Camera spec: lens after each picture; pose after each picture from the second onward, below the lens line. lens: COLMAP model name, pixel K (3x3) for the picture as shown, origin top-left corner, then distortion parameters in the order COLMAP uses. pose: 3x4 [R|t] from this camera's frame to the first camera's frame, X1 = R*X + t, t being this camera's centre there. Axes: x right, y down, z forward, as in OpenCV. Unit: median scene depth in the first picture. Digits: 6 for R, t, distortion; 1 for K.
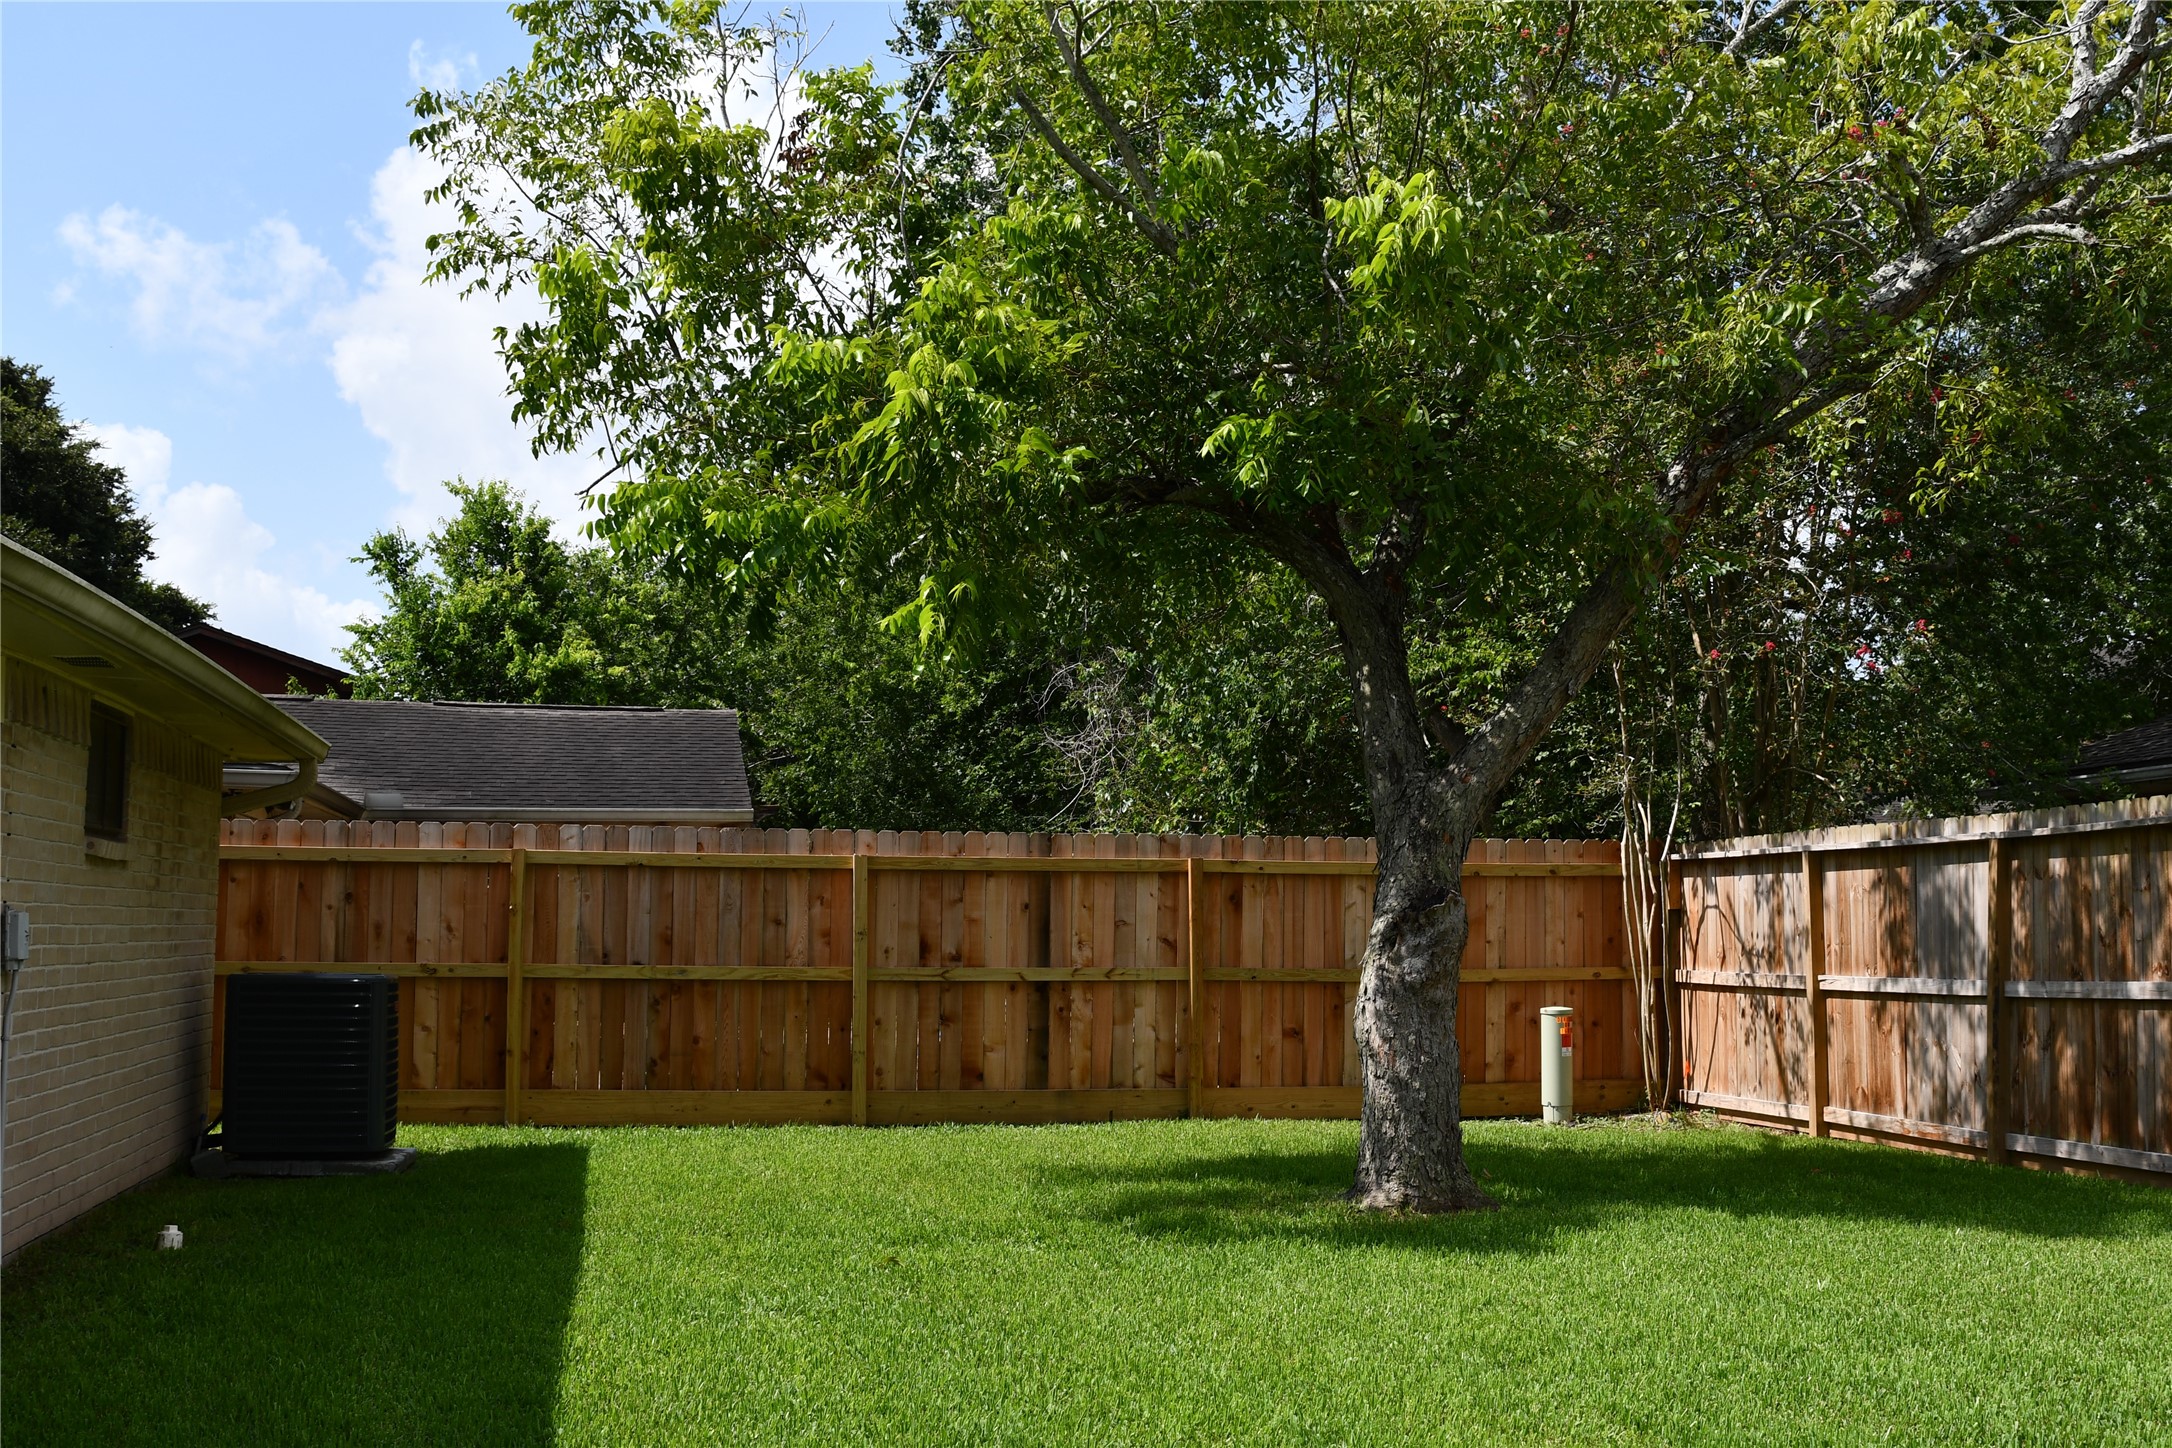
lens RADIAL K [[2334.0, 0, 1086.0], [0, 2334.0, 724.0], [0, 0, 1]] dist [-0.137834, 0.116157]
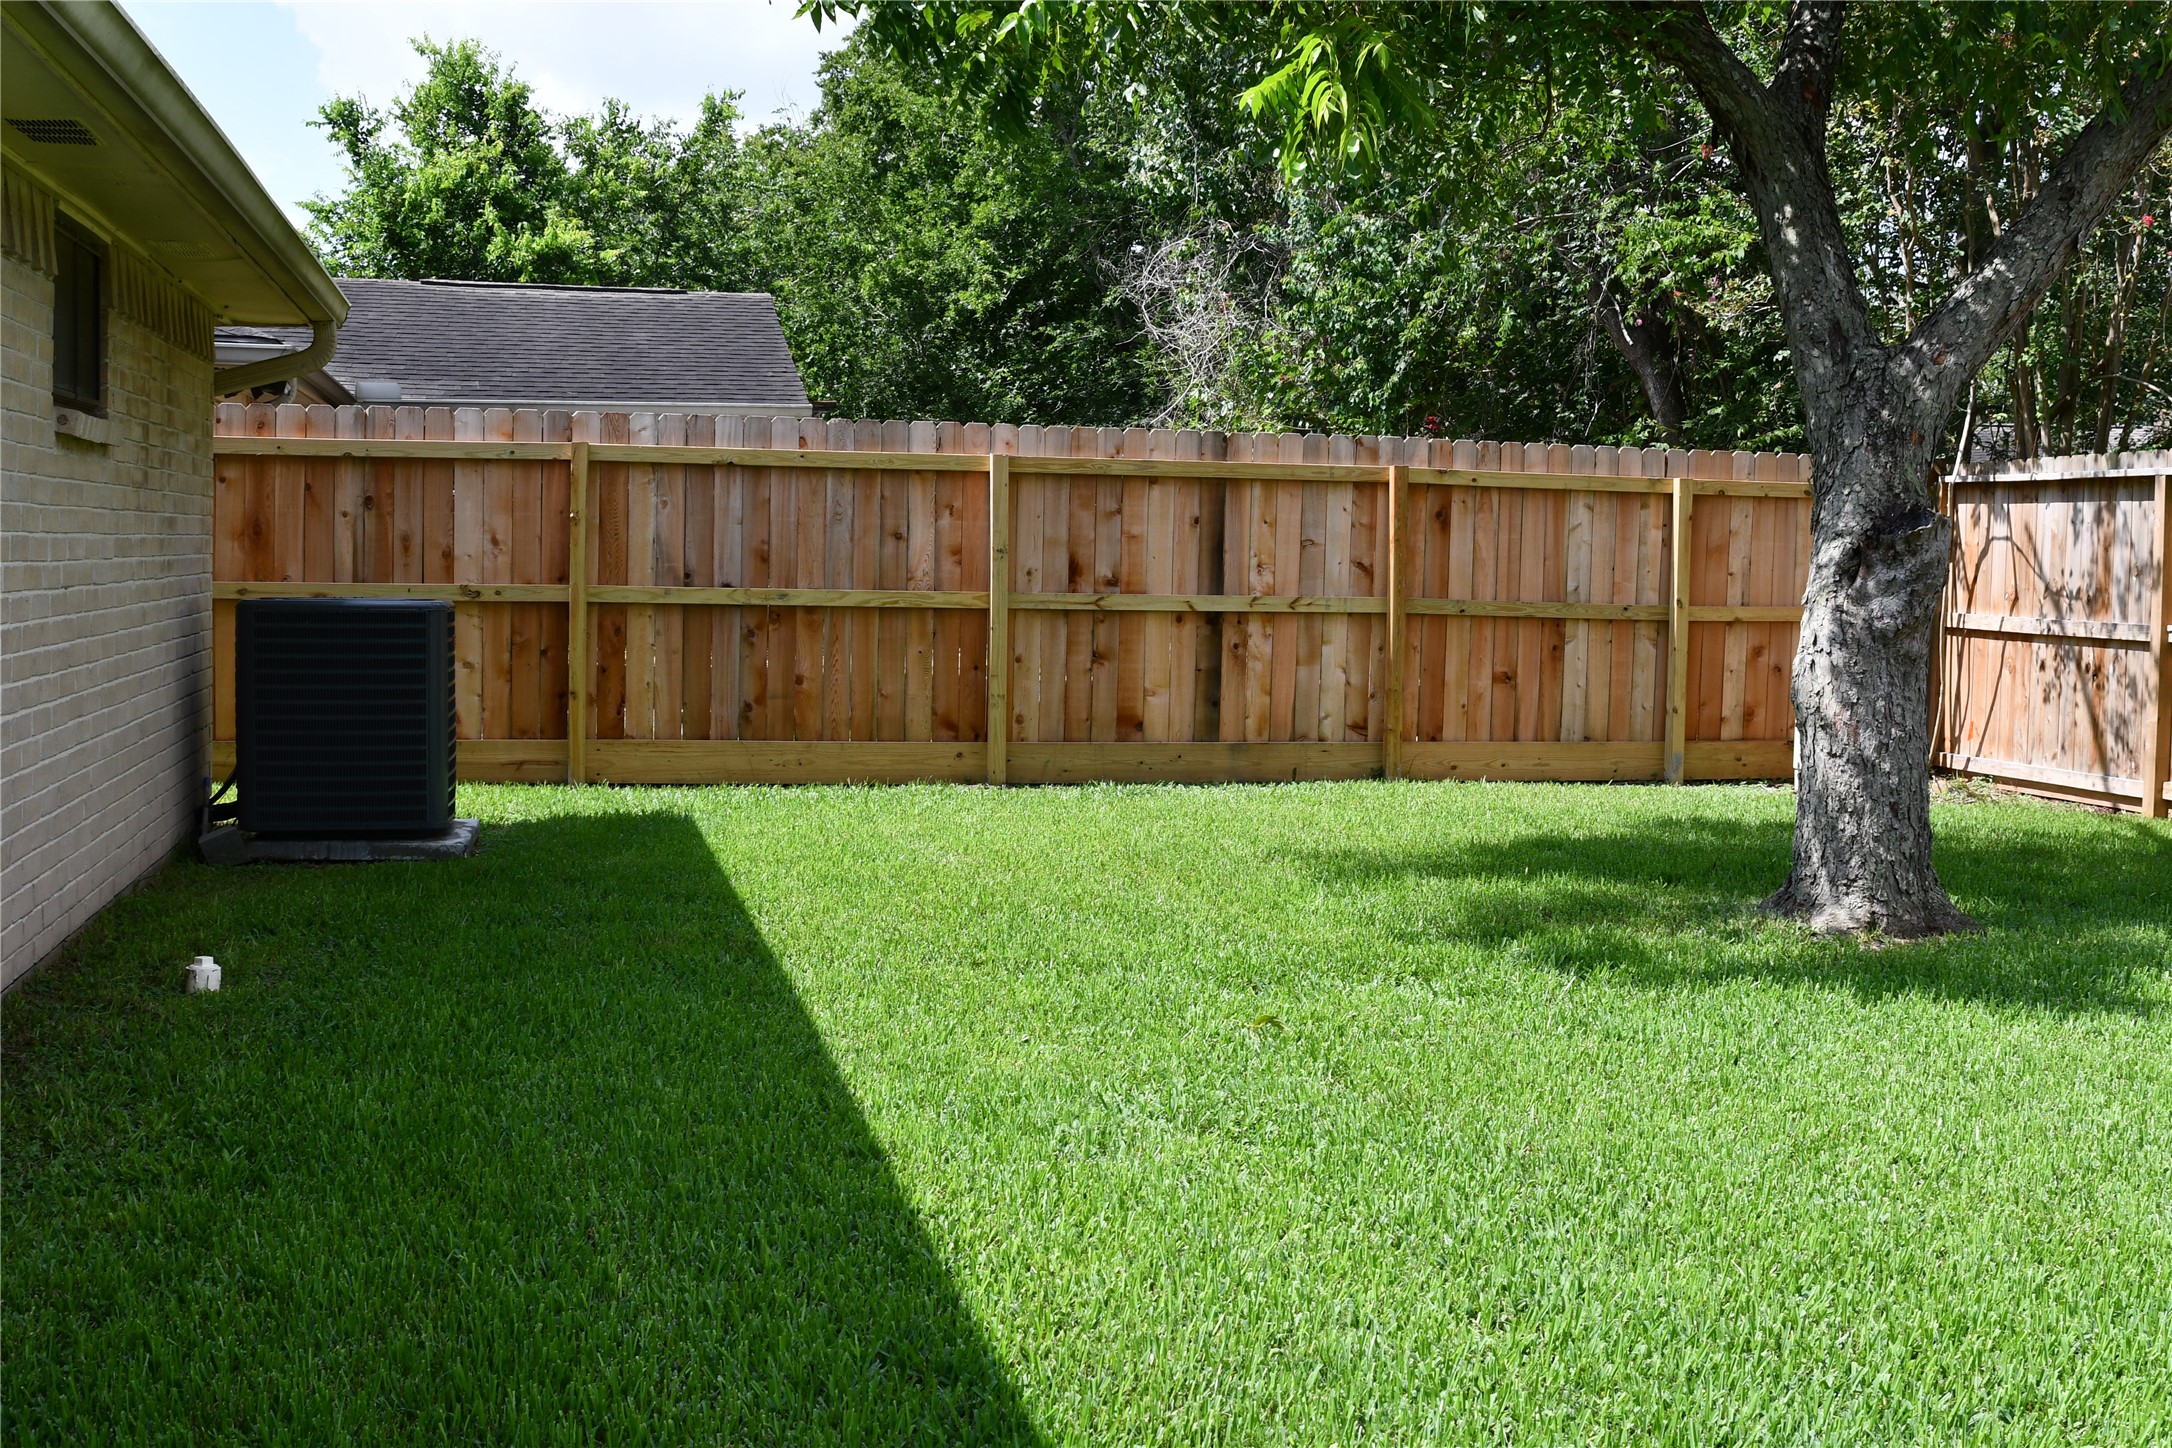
lens RADIAL K [[2334.0, 0, 1086.0], [0, 2334.0, 724.0], [0, 0, 1]] dist [-0.137834, 0.116157]
pose [[0.999423, 0.011652, 0.031890, -0.092024], [-0.016647, 0.986789, 0.161152, 0.017632], [-0.029591, -0.161590, 0.986414, 0.183494]]
